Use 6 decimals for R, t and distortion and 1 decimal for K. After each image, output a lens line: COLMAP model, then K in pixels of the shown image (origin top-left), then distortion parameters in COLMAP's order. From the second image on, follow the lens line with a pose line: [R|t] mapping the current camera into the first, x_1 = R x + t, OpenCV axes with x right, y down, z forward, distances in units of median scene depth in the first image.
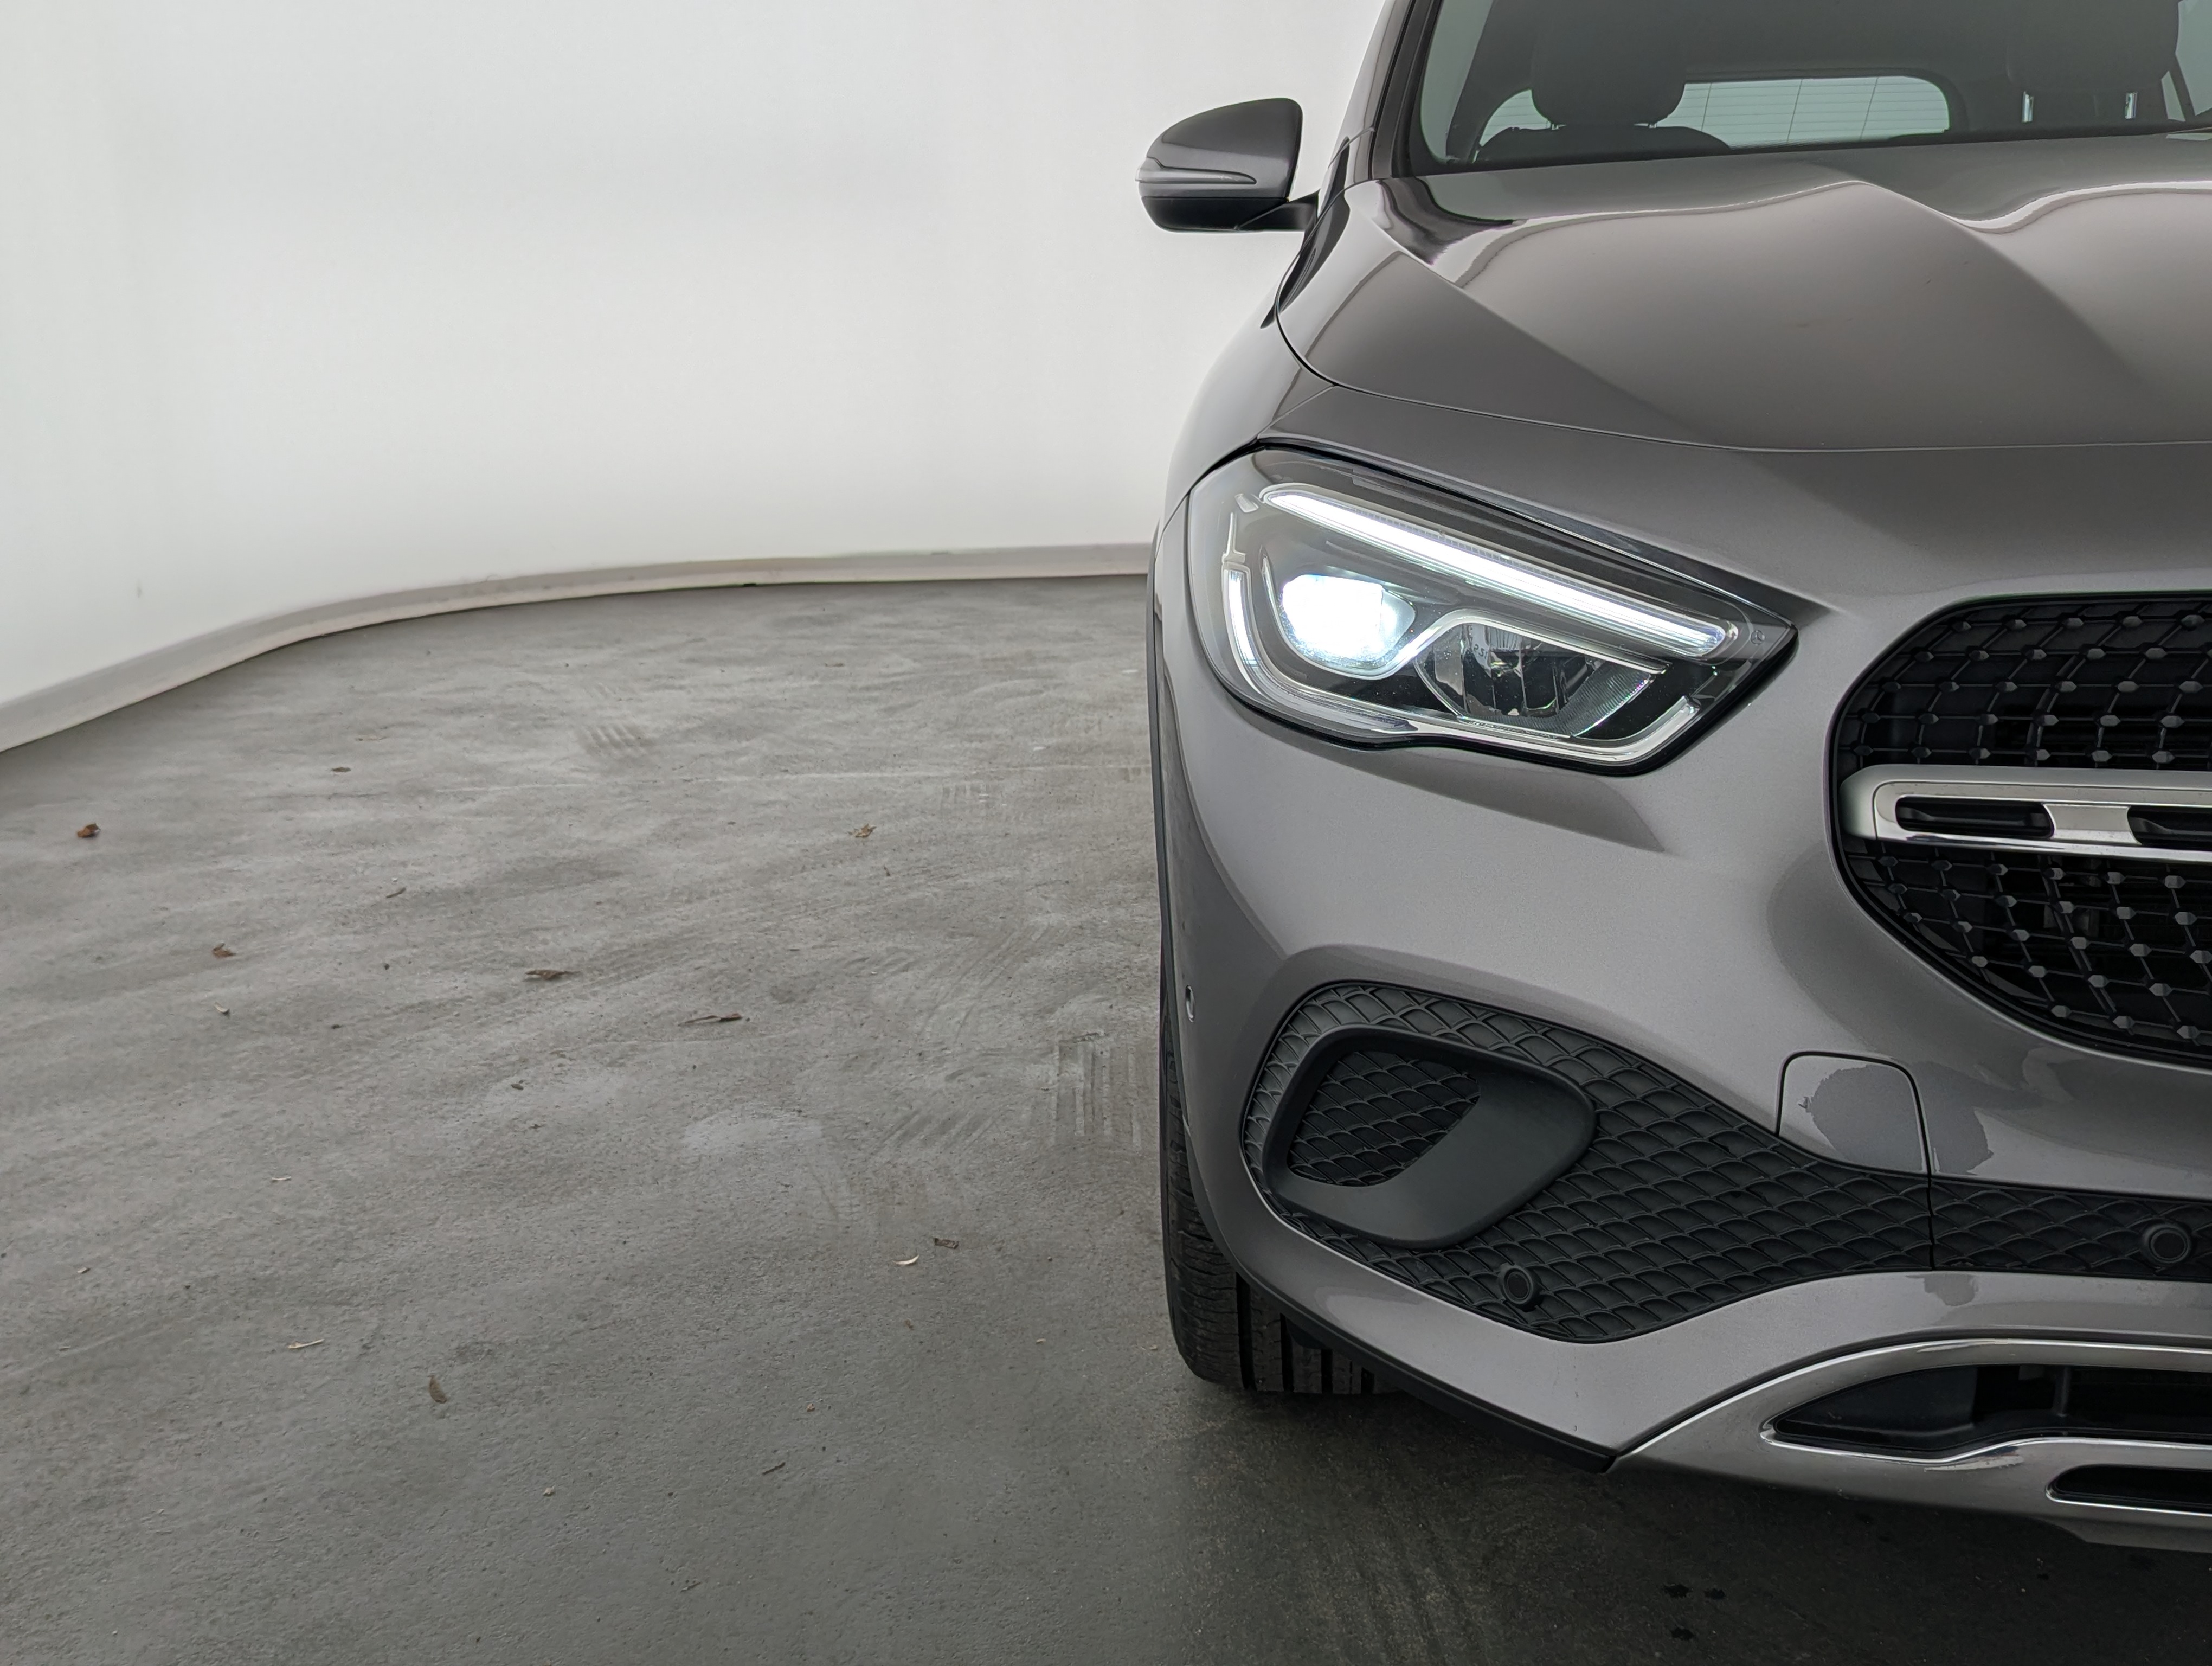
lens RADIAL K [[2291.9, 0, 1127.2], [0, 2291.9, 819.0], [0, 0, 1]] dist [0.041868, 0.000000]
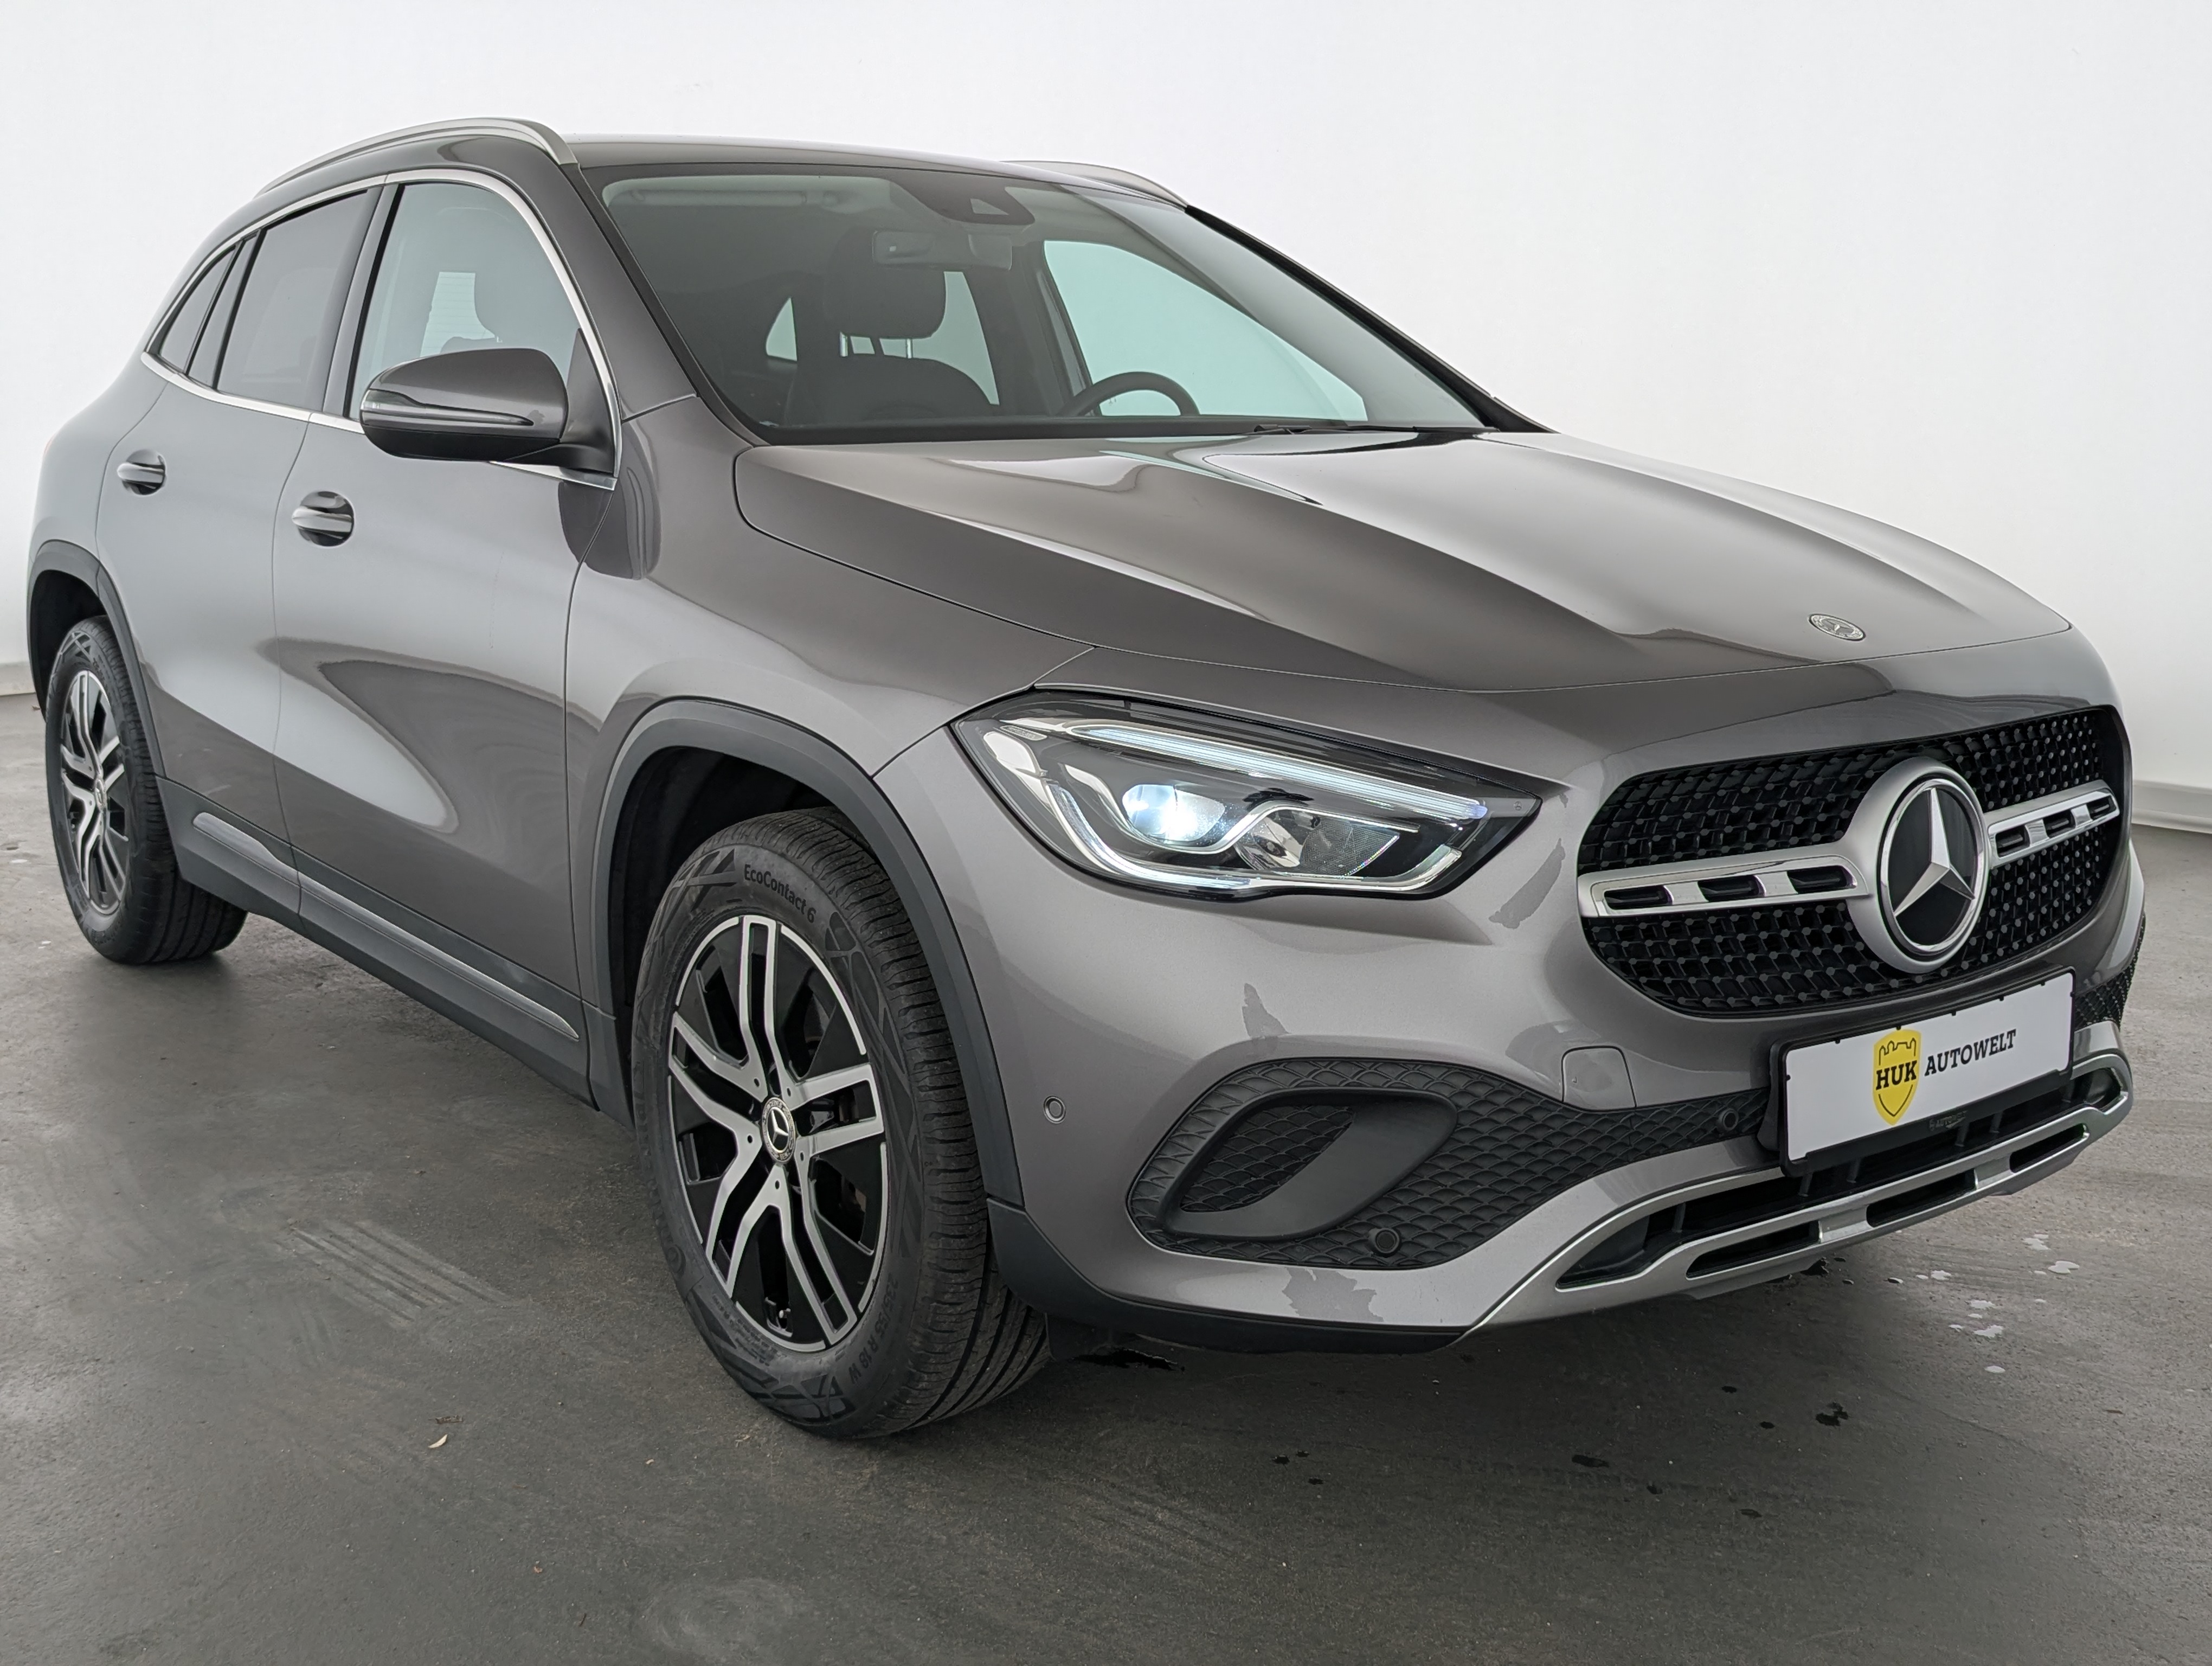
lens RADIAL K [[2291.9, 0, 1100.6], [0, 2291.9, 818.7], [0, 0, 1]] dist [0.041868, 0.000000]
pose [[0.738537, -0.098858, 0.666926, -0.955972], [0.123891, 0.992247, 0.009886, -0.112291], [-0.662732, 0.075325, 0.745059, -0.025277]]
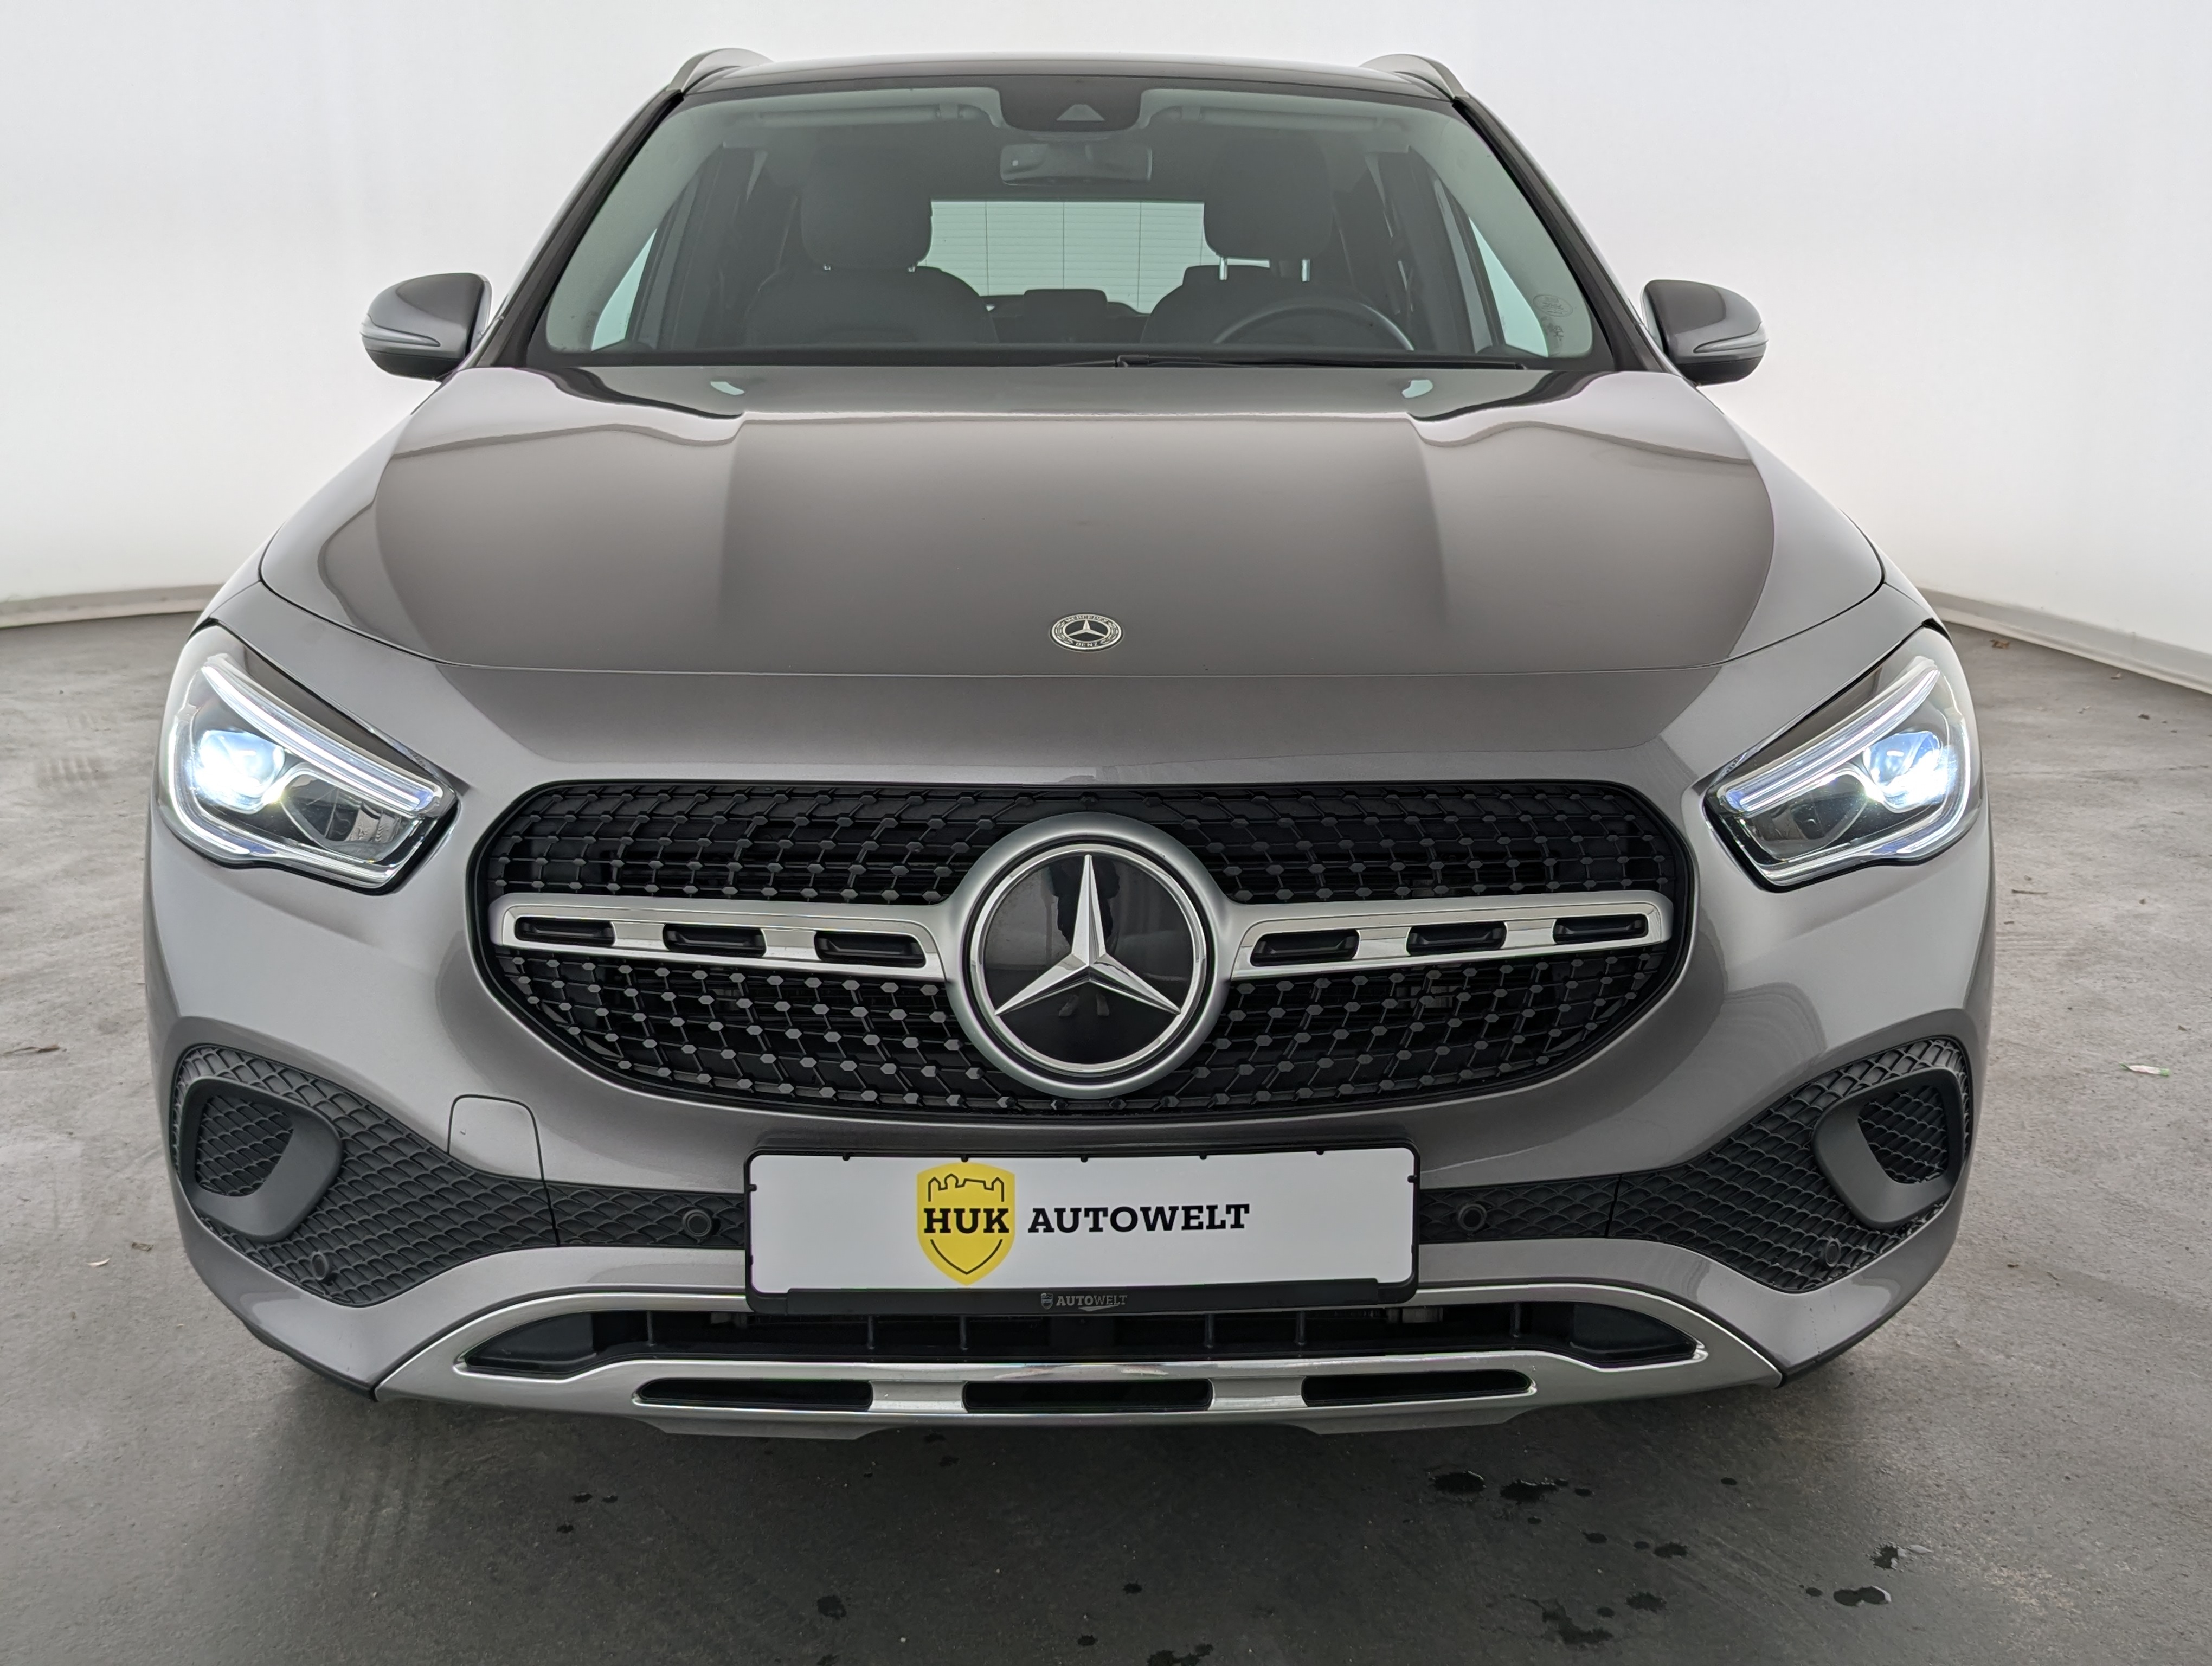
lens RADIAL K [[2291.9, 0, 1103.2], [0, 2291.9, 809.6], [0, 0, 1]] dist [0.041868, 0.000000]
pose [[0.992677, 0.001179, 0.120789, 0.466214], [-0.001016, 0.999998, -0.001418, -0.066119], [-0.120791, 0.001285, 0.992677, -0.411504]]
